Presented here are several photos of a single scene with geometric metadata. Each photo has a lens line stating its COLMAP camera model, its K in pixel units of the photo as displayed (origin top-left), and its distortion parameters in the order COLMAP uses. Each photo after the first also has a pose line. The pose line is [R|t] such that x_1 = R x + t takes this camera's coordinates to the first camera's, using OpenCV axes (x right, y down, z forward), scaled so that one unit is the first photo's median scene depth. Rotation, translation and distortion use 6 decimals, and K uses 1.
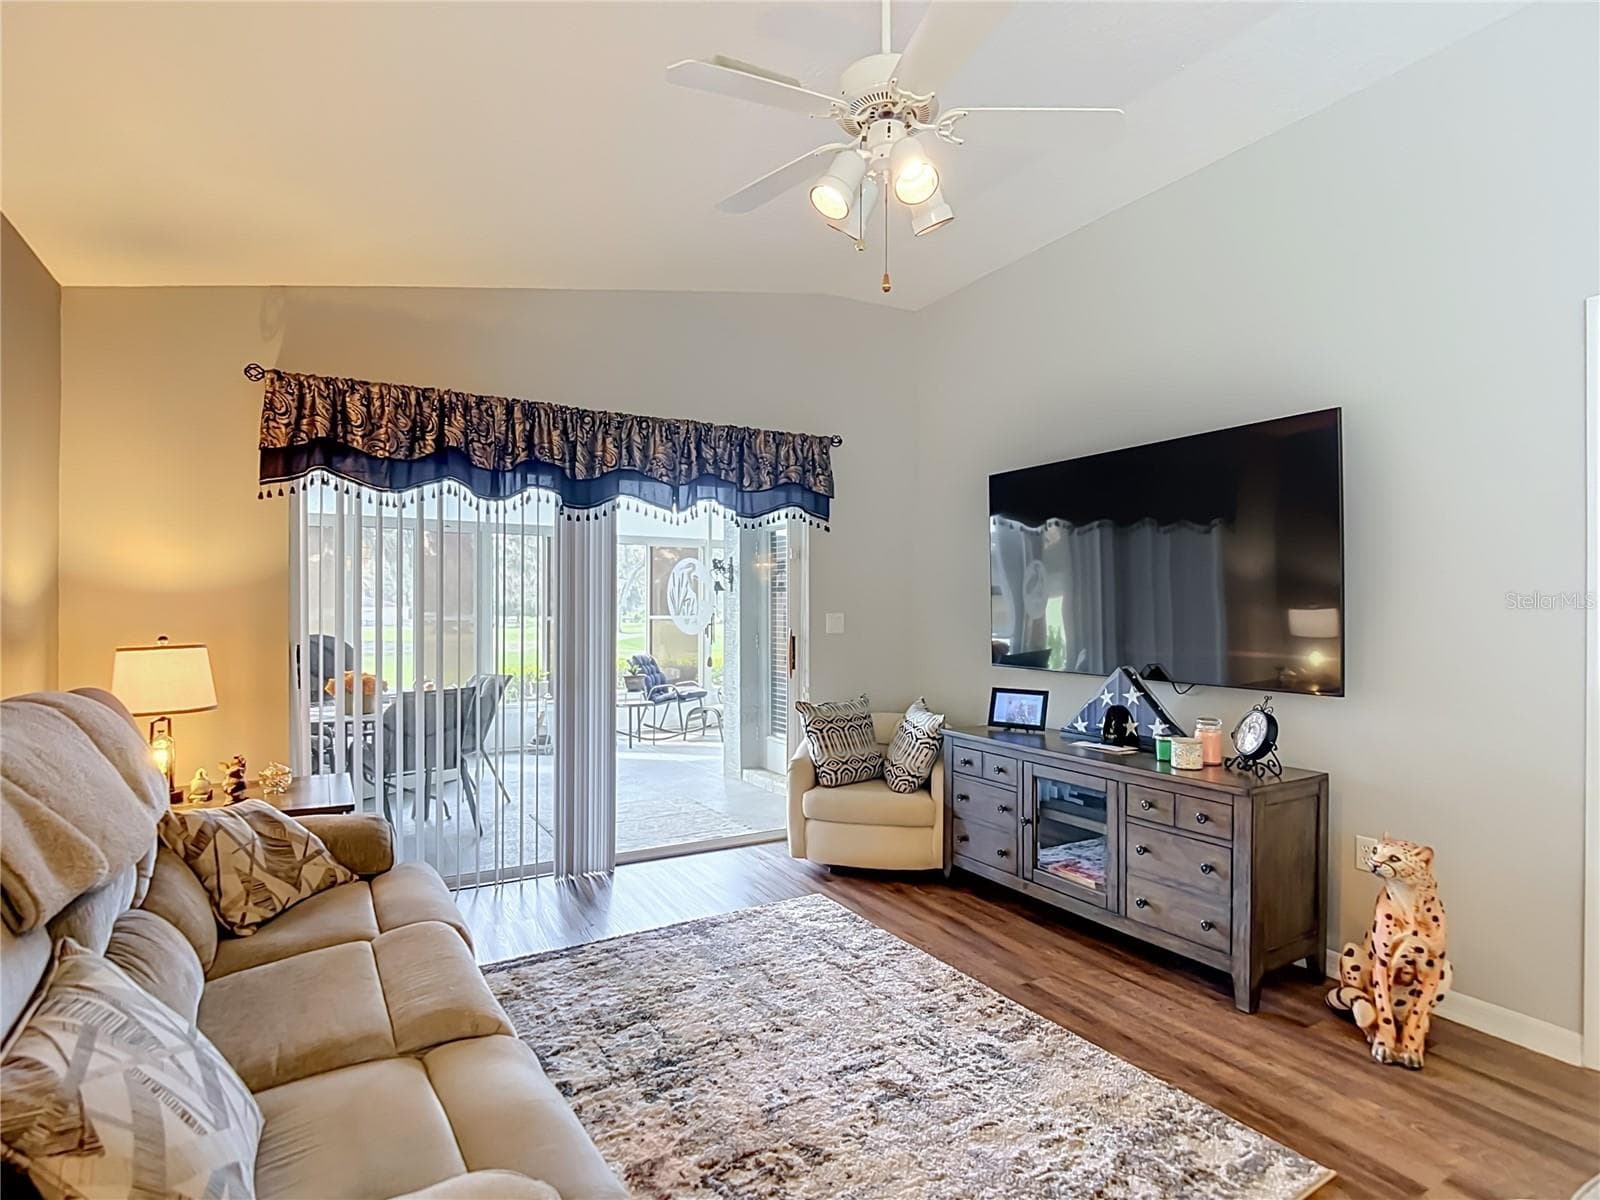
lens RADIAL K [[871.5, 0, 803.7], [0, 871.5, 586.6], [0, 0, 1]] dist [0.002170, -0.007943]
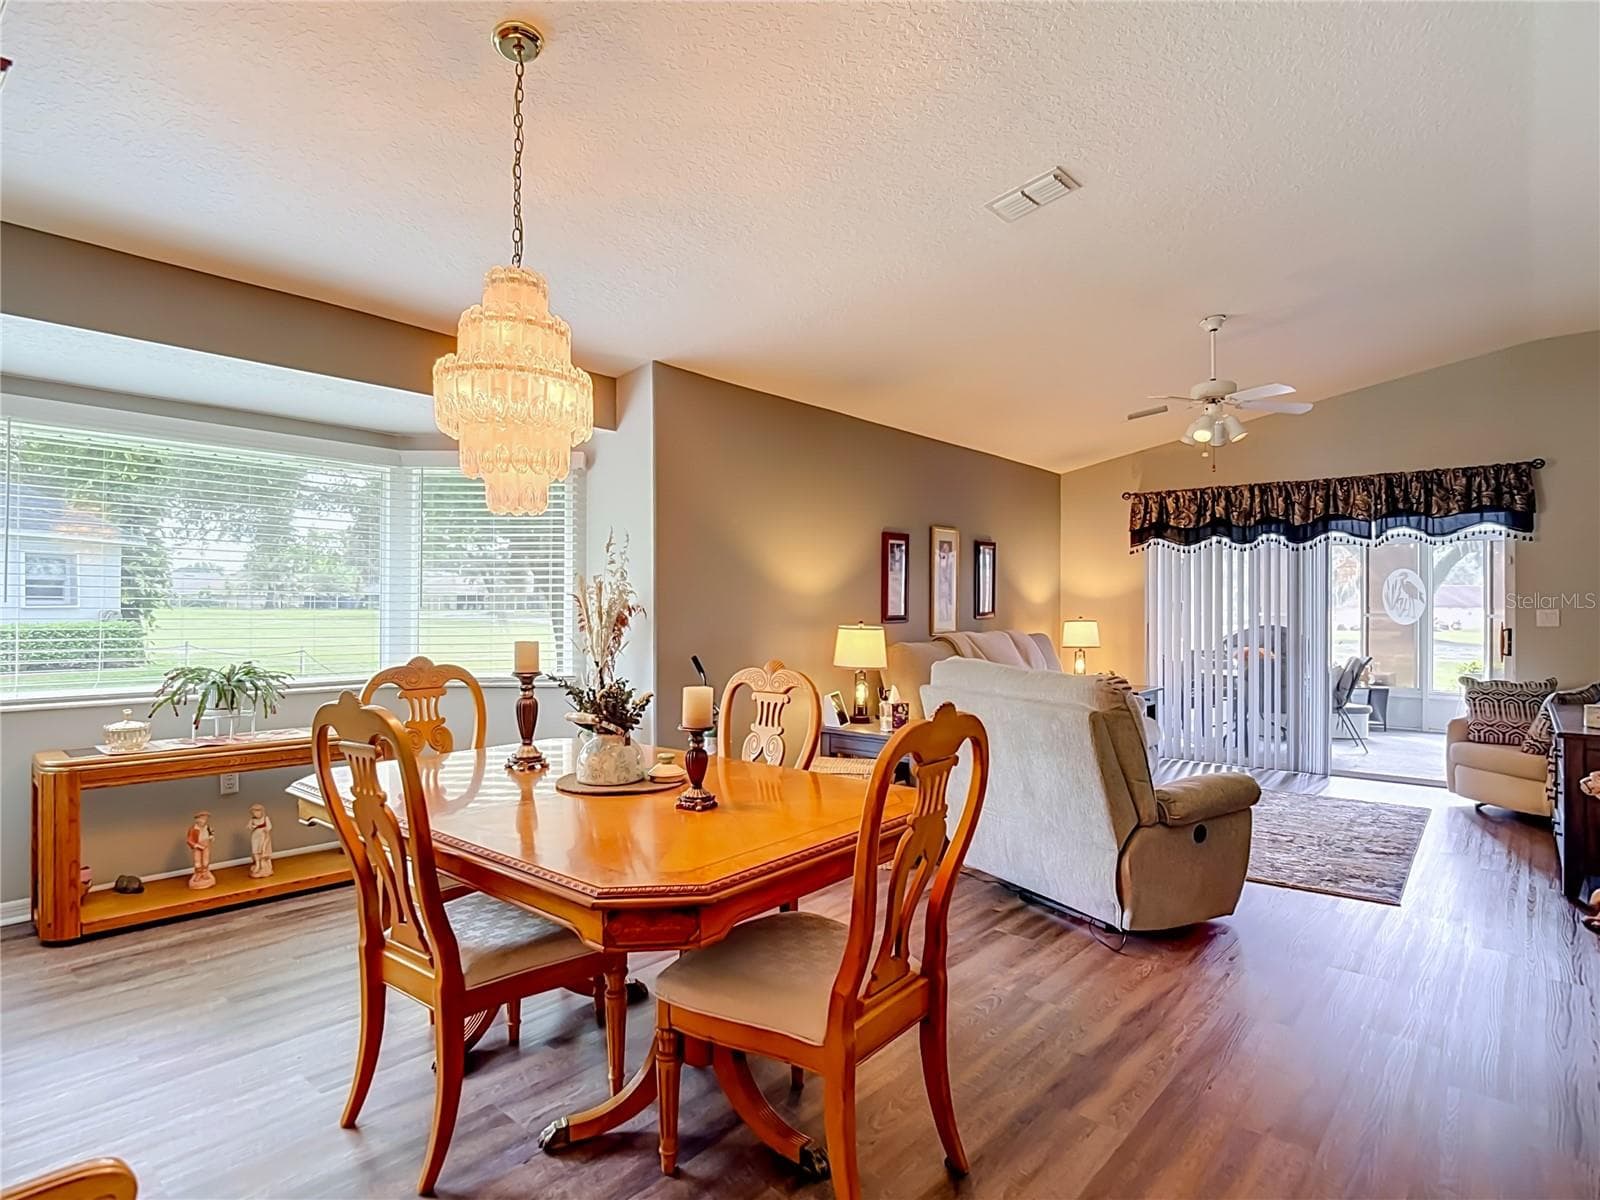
lens RADIAL K [[871.5, 0, 800.8], [0, 871.5, 604.8], [0, 0, 1]] dist [0.002170, -0.007943]
pose [[0.309215, -0.009757, -0.950942, 0.992805], [0.011463, 0.999913, -0.006532, 0.025062], [0.950923, -0.008880, 0.309300, -0.379106]]
